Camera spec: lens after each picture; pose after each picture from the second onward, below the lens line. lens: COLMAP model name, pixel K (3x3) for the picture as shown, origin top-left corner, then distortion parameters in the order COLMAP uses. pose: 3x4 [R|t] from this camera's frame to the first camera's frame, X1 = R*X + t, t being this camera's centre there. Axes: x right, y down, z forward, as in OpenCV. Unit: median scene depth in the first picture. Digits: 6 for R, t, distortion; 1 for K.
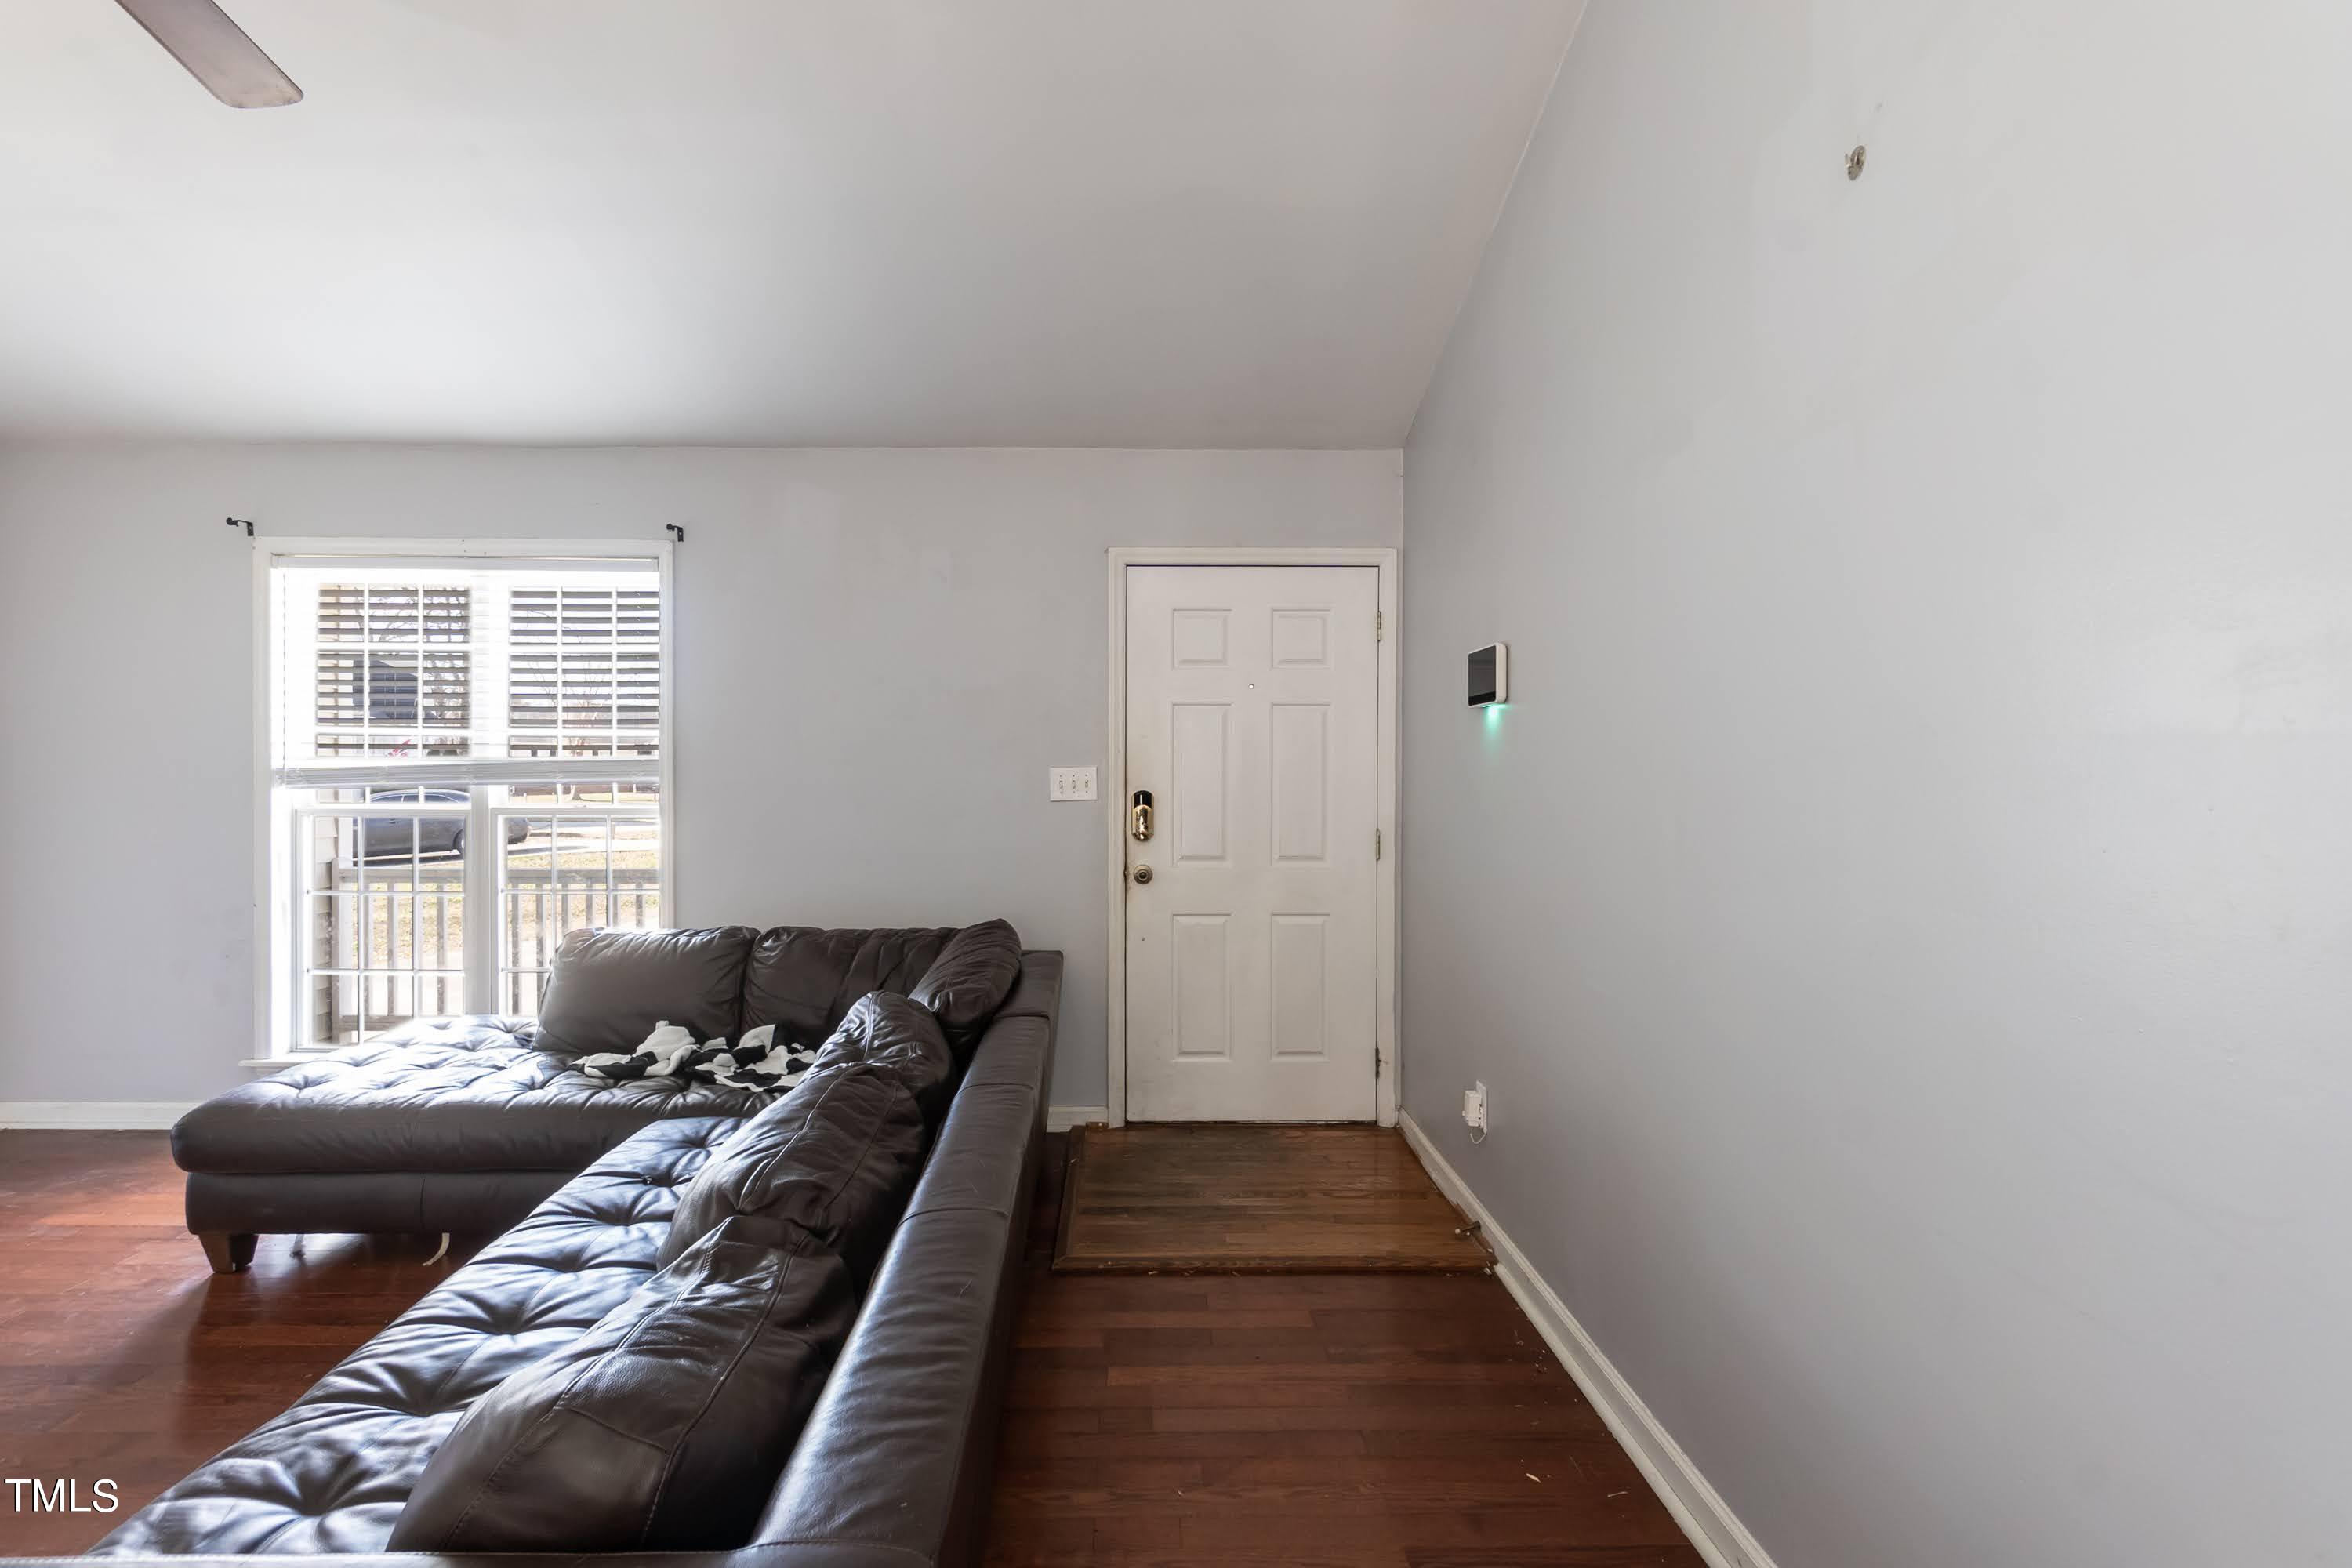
lens RADIAL K [[1122.6, 0, 1179.6], [0, 1122.6, 773.3], [0, 0, 1]] dist [0.002395, 0.000919]
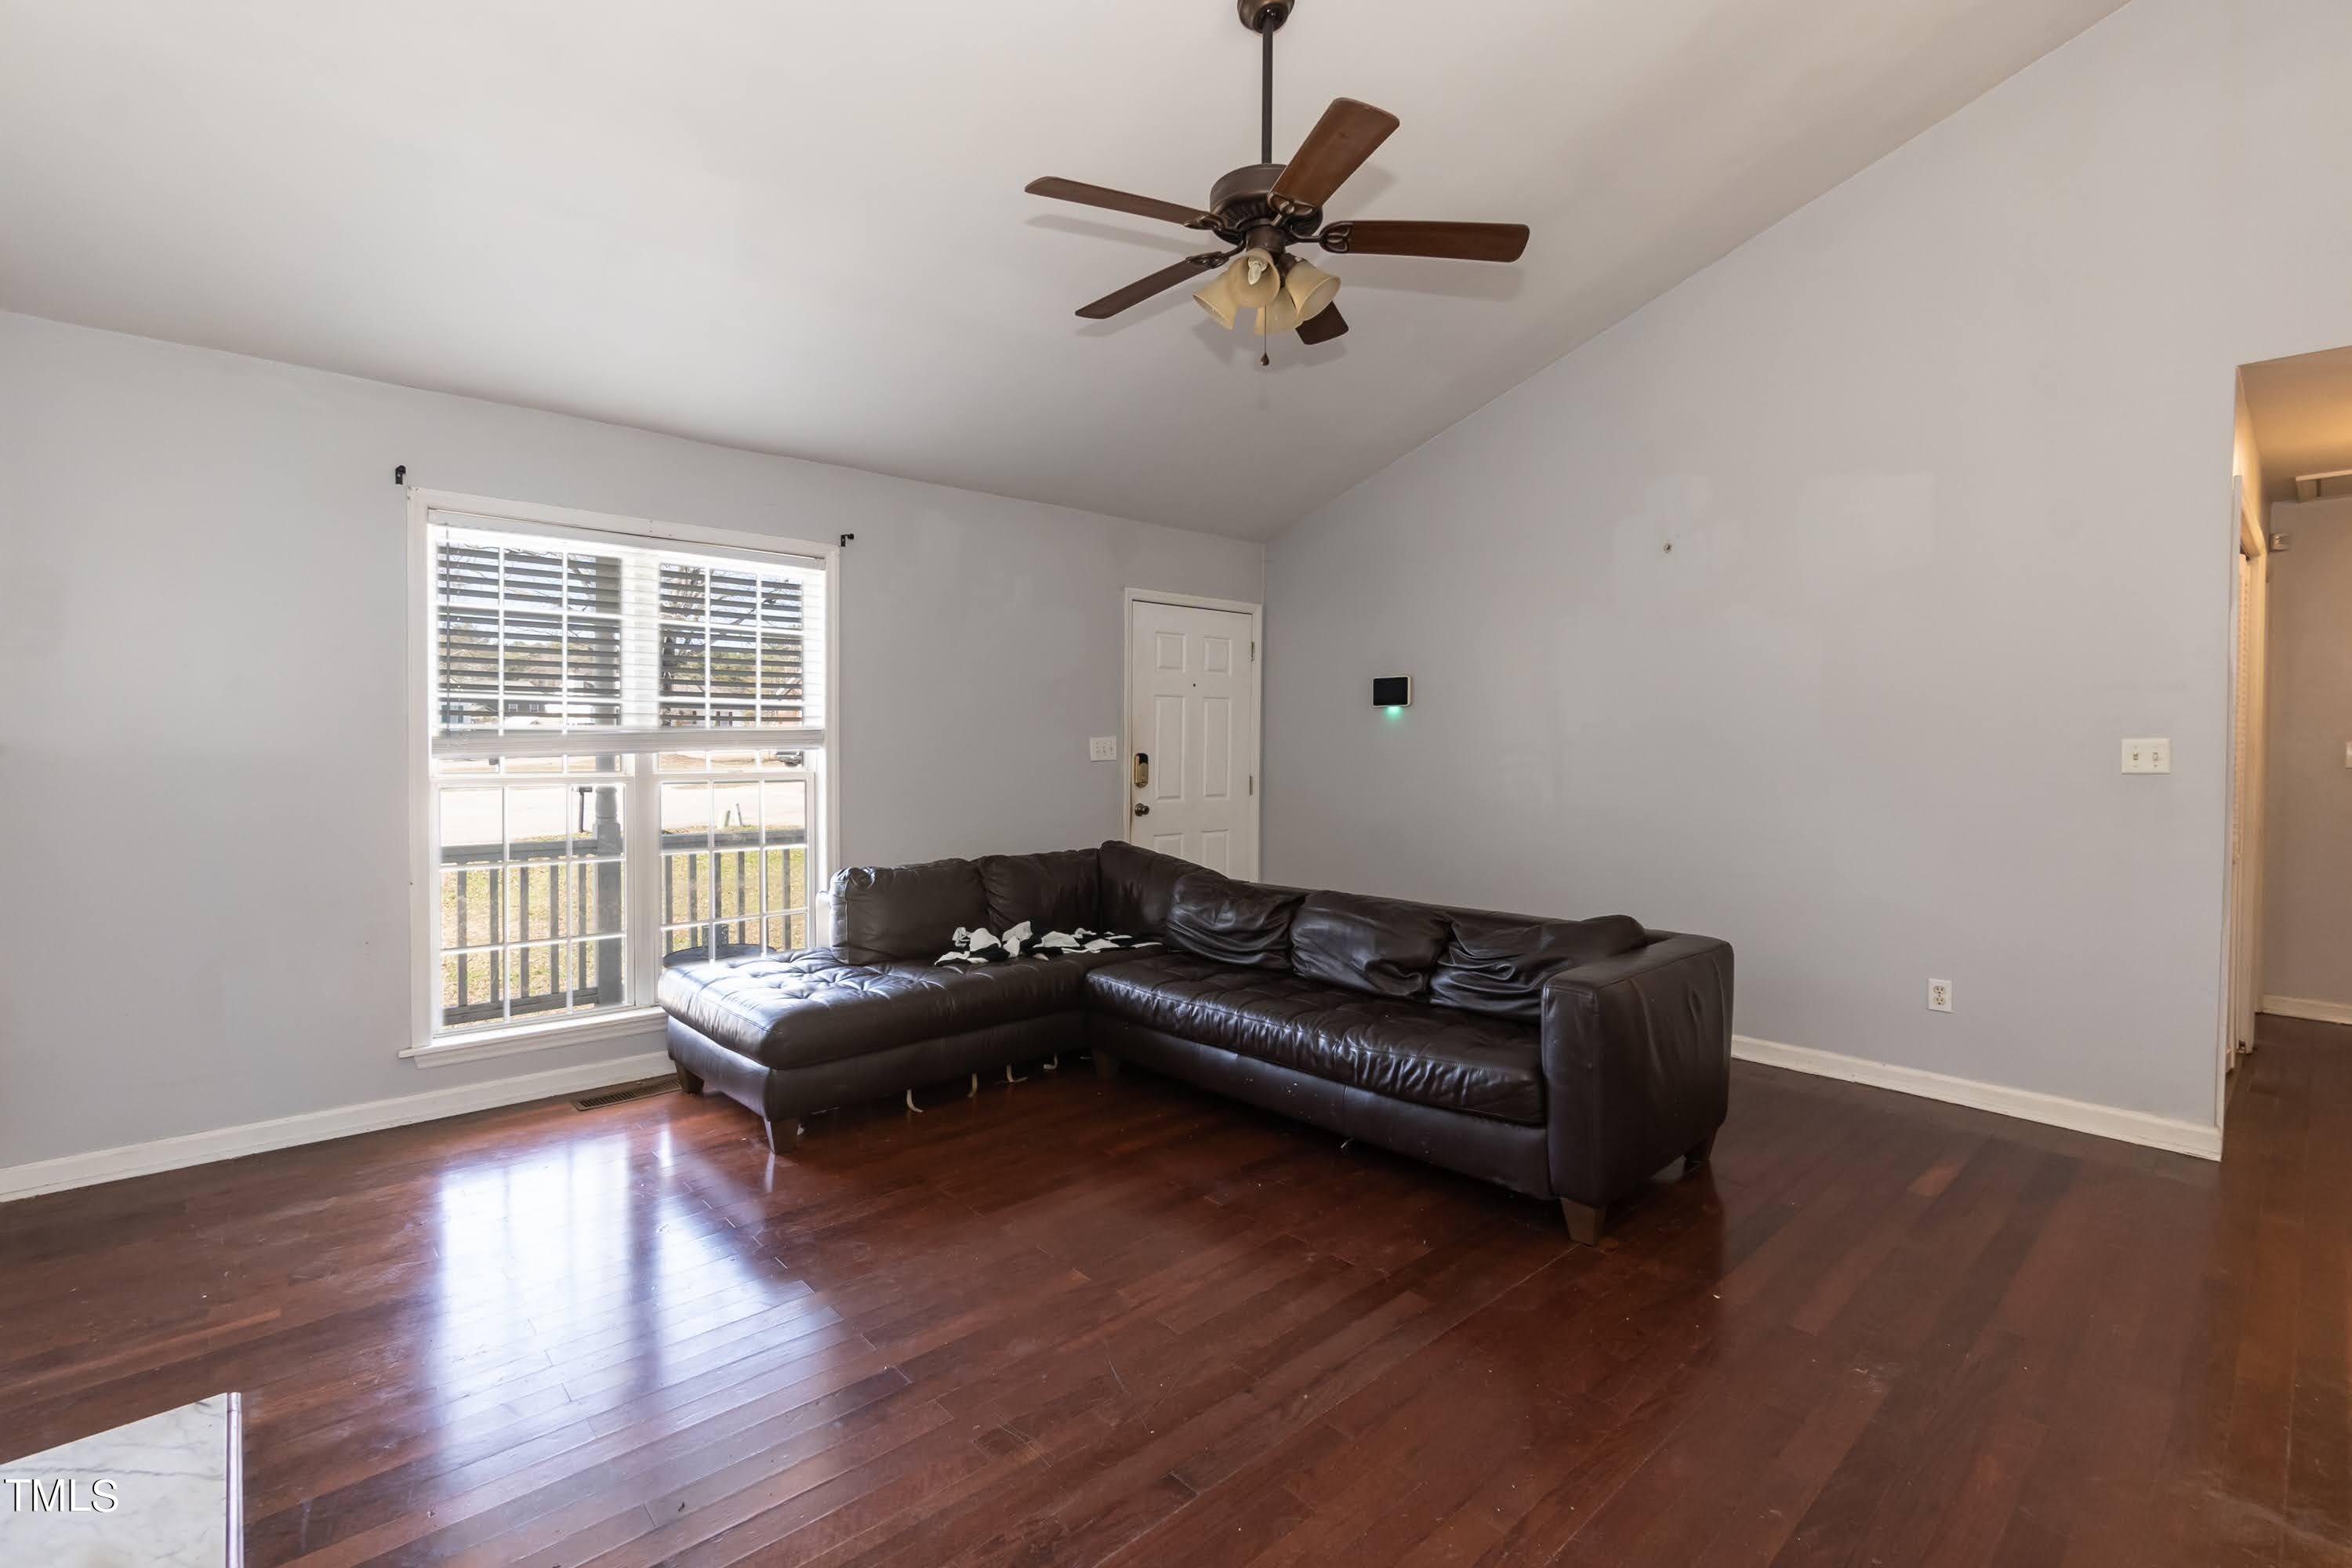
lens RADIAL K [[1122.6, 0, 1159.6], [0, 1122.6, 776.3], [0, 0, 1]] dist [0.002395, 0.000919]
pose [[0.734014, -0.020995, 0.678810, -1.023859], [0.004373, 0.999647, 0.026190, 0.007592], [-0.679120, -0.016255, 0.733847, -0.107896]]
